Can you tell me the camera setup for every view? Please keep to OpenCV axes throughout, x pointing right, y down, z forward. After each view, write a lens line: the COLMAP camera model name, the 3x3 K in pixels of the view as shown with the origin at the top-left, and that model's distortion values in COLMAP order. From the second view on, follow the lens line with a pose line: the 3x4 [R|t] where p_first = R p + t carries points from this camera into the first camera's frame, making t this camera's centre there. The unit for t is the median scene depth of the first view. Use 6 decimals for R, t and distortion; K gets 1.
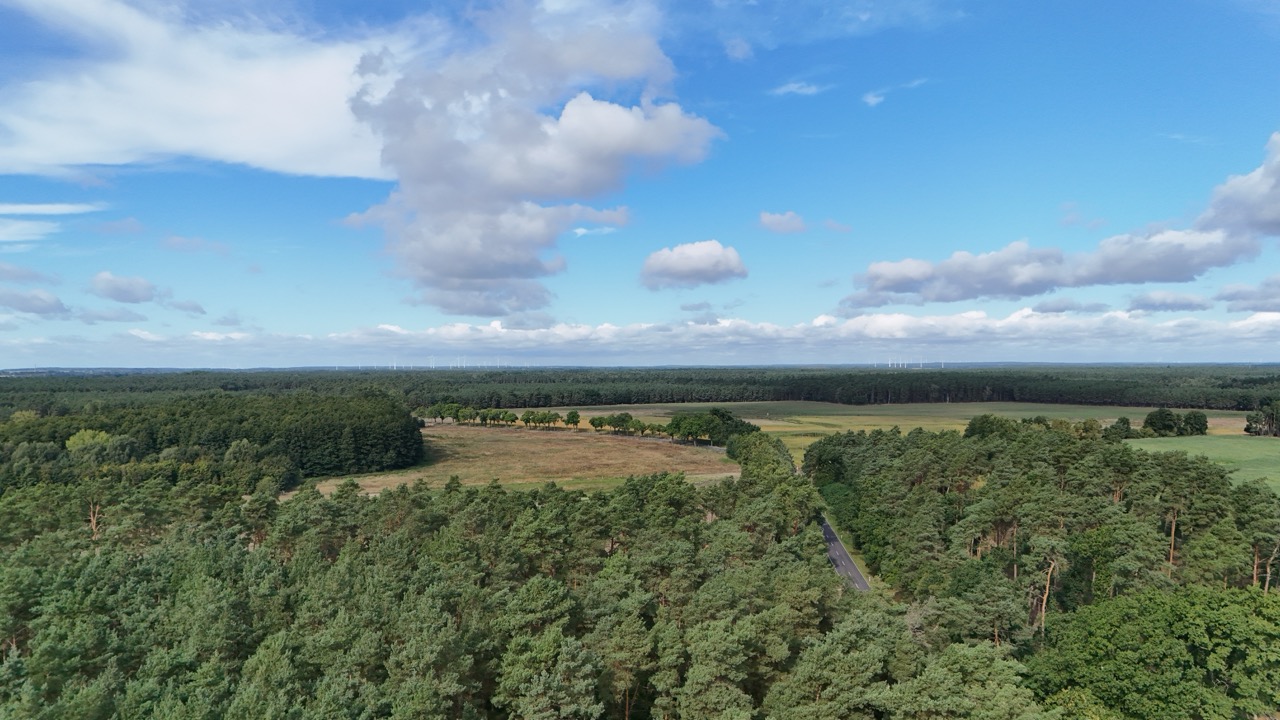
lens RADIAL K [[927.3, 0, 642.6], [0, 927.3, 350.7], [0, 0, 1]] dist [0.065806, -0.057352]
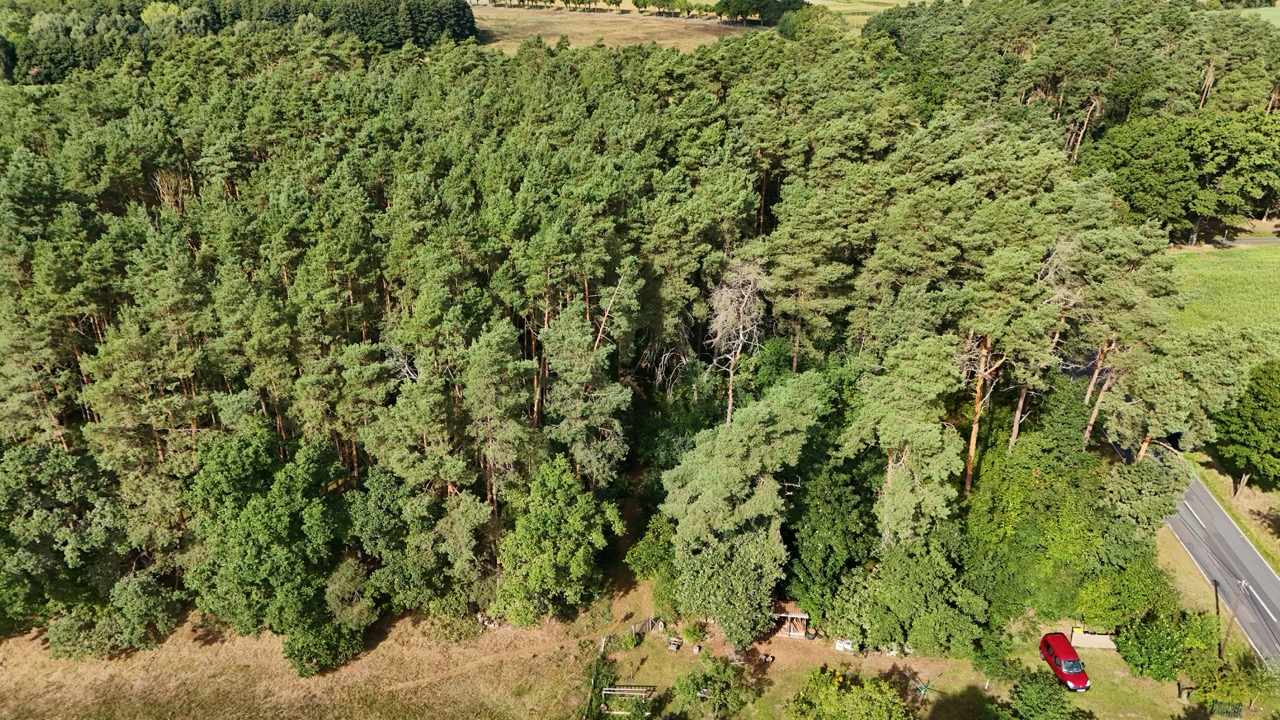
lens RADIAL K [[927.3, 0, 643.0], [0, 927.3, 352.9], [0, 0, 1]] dist [0.065806, -0.057352]
pose [[0.999624, 0.005632, -0.026852, -0.120388], [0.006046, 0.909422, 0.415832, 0.026142], [0.026762, -0.415837, 0.909045, -0.275102]]
